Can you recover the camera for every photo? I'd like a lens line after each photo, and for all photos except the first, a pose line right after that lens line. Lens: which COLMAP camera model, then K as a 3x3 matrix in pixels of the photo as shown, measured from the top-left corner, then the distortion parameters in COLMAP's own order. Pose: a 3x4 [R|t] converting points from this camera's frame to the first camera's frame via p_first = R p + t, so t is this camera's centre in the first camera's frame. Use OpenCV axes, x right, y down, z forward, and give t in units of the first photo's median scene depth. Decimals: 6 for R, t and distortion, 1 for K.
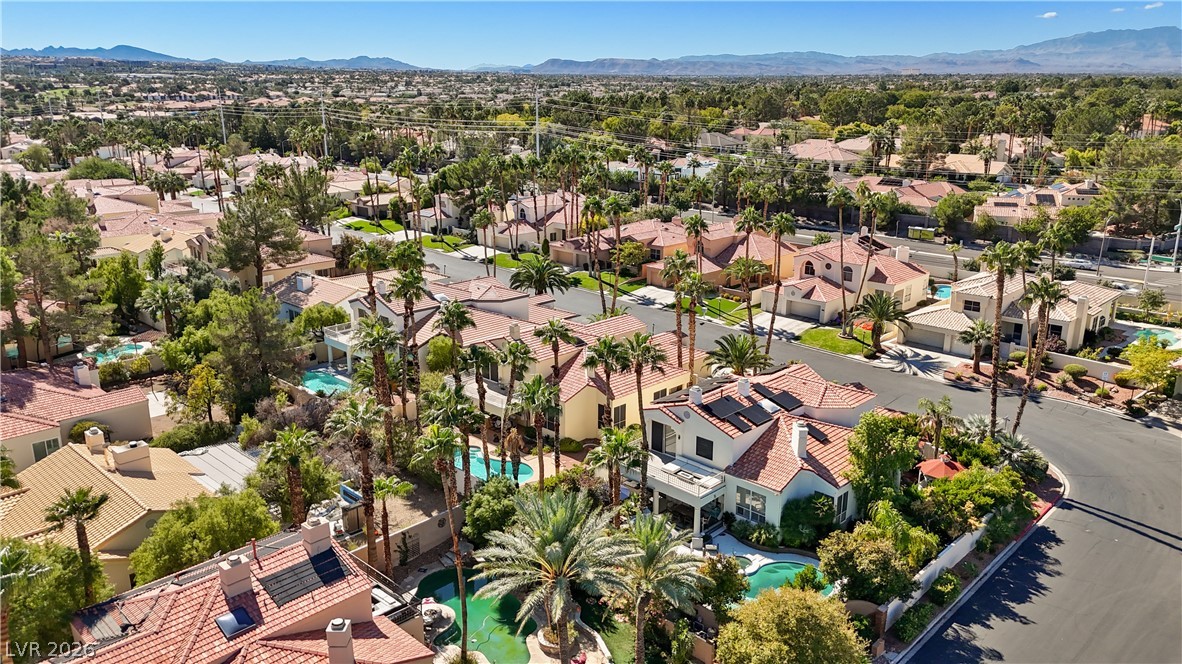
lens RADIAL K [[870.4, 0, 592.4], [0, 870.4, 329.9], [0, 0, 1]] dist [0.068401, -0.066810]
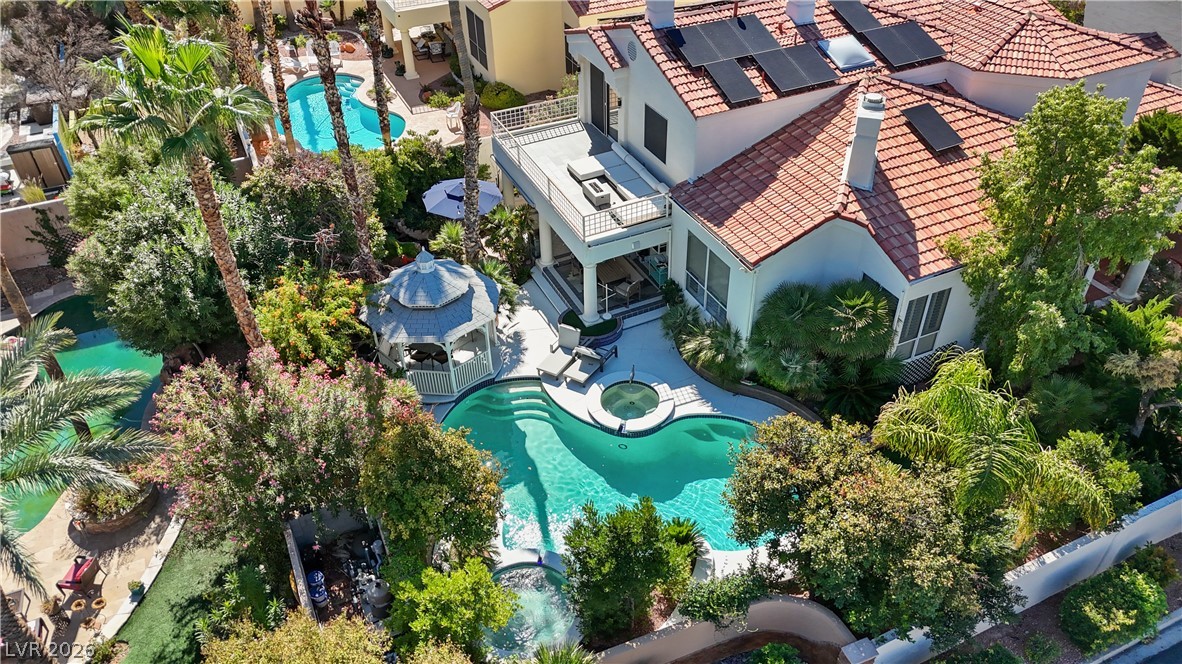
lens RADIAL K [[870.4, 0, 590.1], [0, 870.4, 330.7], [0, 0, 1]] dist [0.068401, -0.066810]
pose [[0.930648, 0.202063, -0.305066, 0.255725], [-0.074618, 0.920984, 0.382389, 0.061255], [0.358228, -0.333106, 0.872189, 0.572909]]
